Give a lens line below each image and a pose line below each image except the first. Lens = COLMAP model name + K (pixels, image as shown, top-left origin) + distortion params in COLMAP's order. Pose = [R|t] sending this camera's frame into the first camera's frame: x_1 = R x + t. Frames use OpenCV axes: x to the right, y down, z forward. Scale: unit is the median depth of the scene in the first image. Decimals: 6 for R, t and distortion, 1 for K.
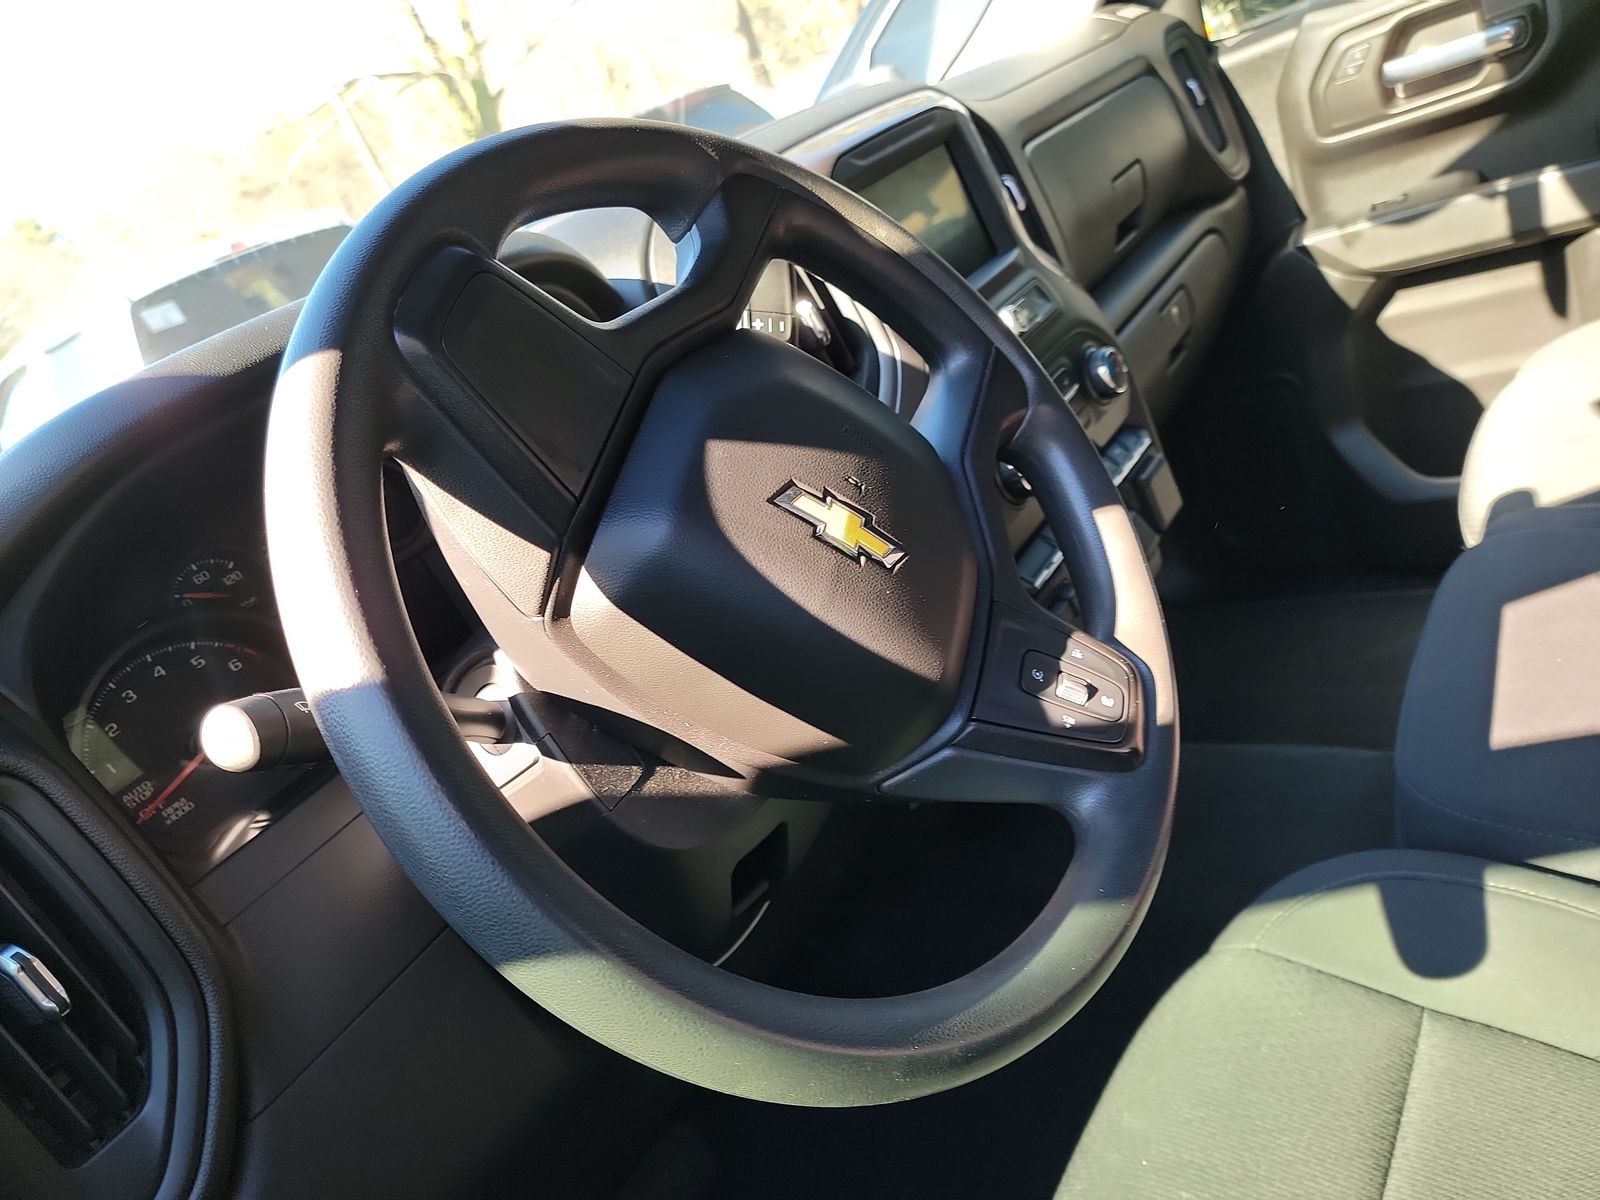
lens RADIAL K [[1081.1, 0, 823.6], [0, 1081.1, 603.4], [0, 0, 1]] dist [0.072728, -0.058948]
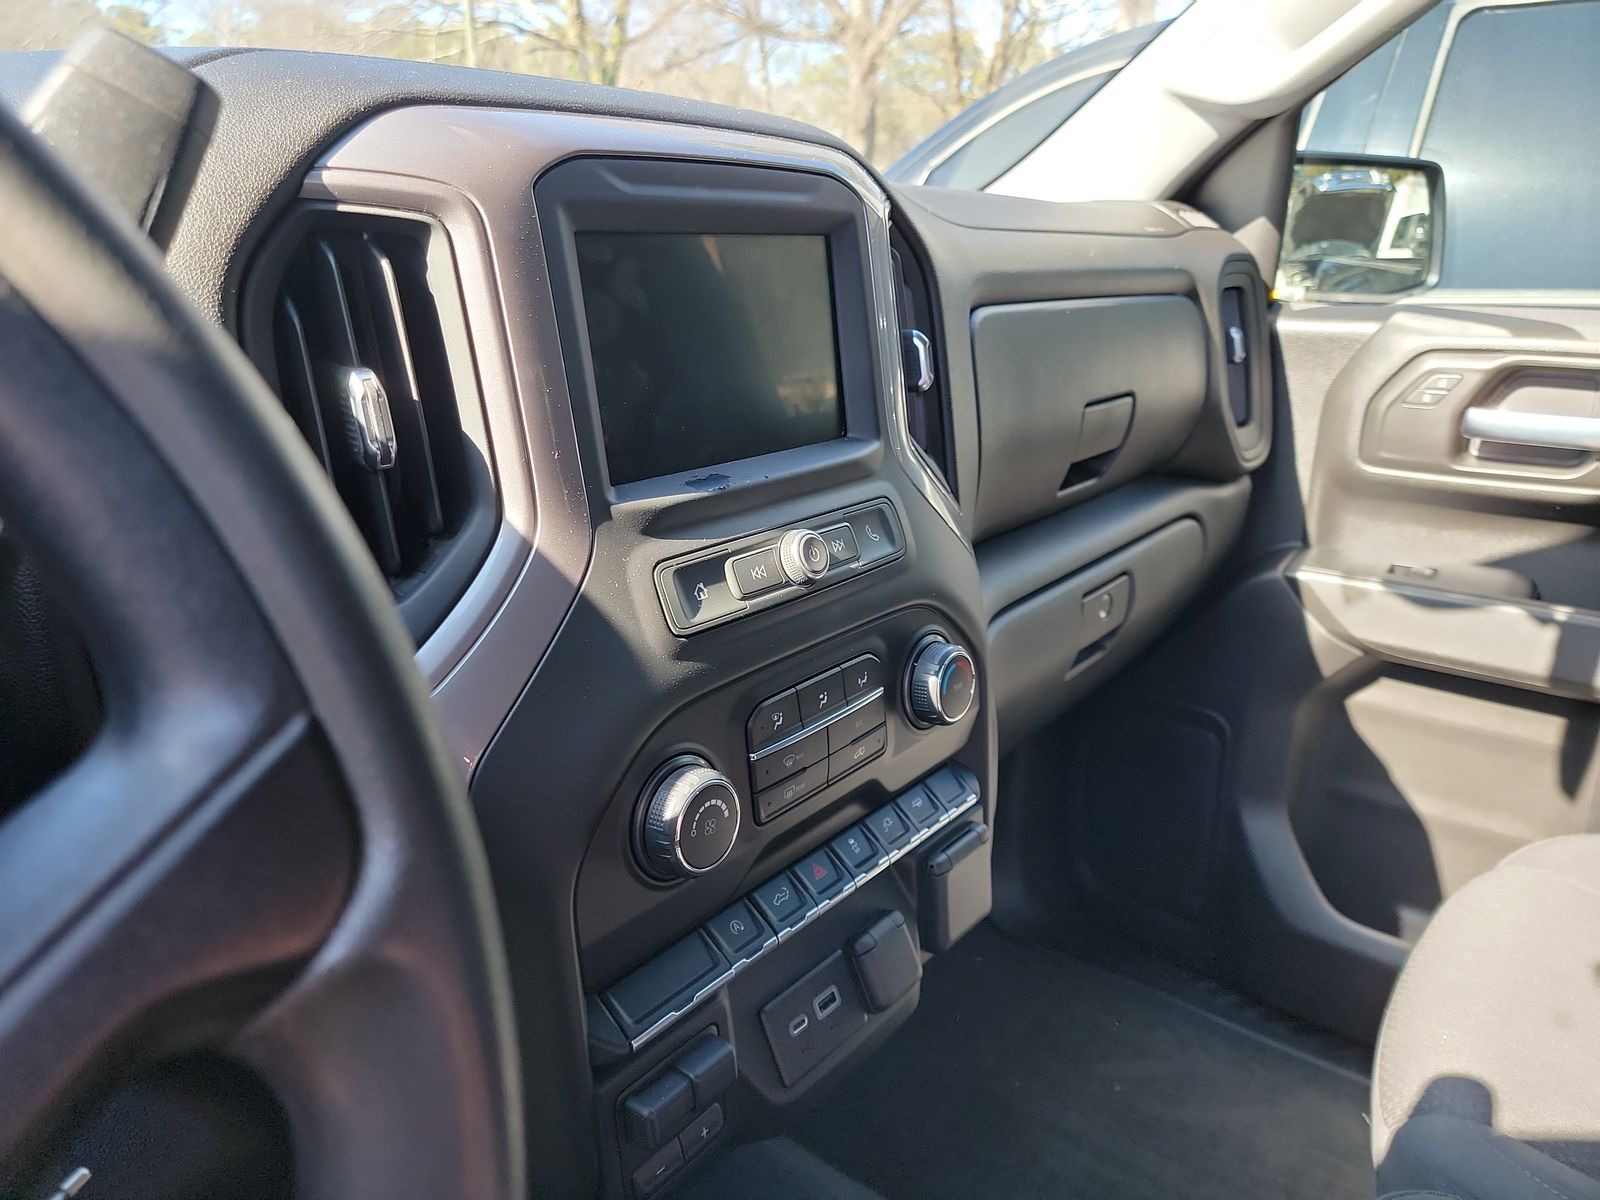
lens RADIAL K [[1081.1, 0, 823.6], [0, 1081.1, 603.4], [0, 0, 1]] dist [0.072728, -0.058948]
pose [[0.921780, 0.384452, 0.050175, 0.111187], [-0.378916, 0.920701, -0.093441, -0.125323], [-0.082120, 0.067120, 0.994360, 0.294780]]
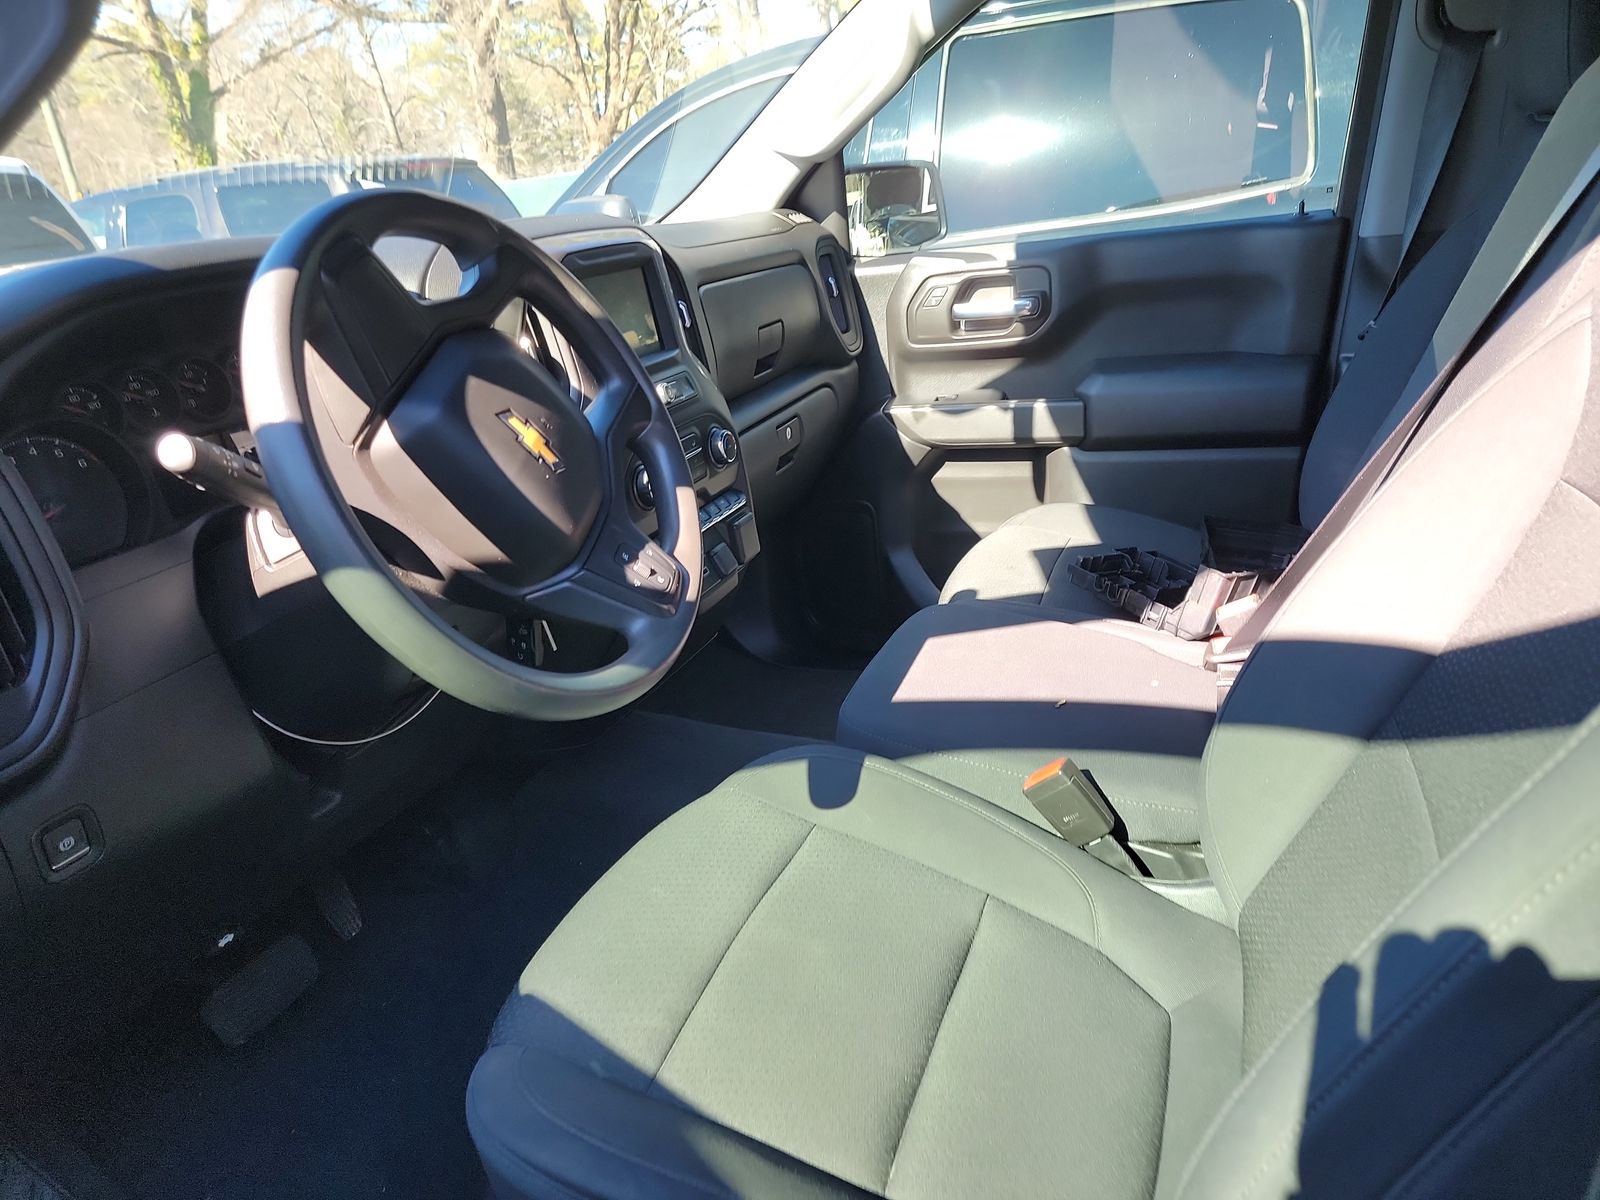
lens RADIAL K [[1086.2, 0, 781.8], [0, 1086.2, 628.9], [0, 0, 1]] dist [0.096937, -0.063429]
pose [[0.946560, 0.189372, 0.261080, -0.002351], [-0.166185, 0.980118, -0.108407, 0.129770], [-0.276418, 0.059226, 0.959211, -0.308913]]
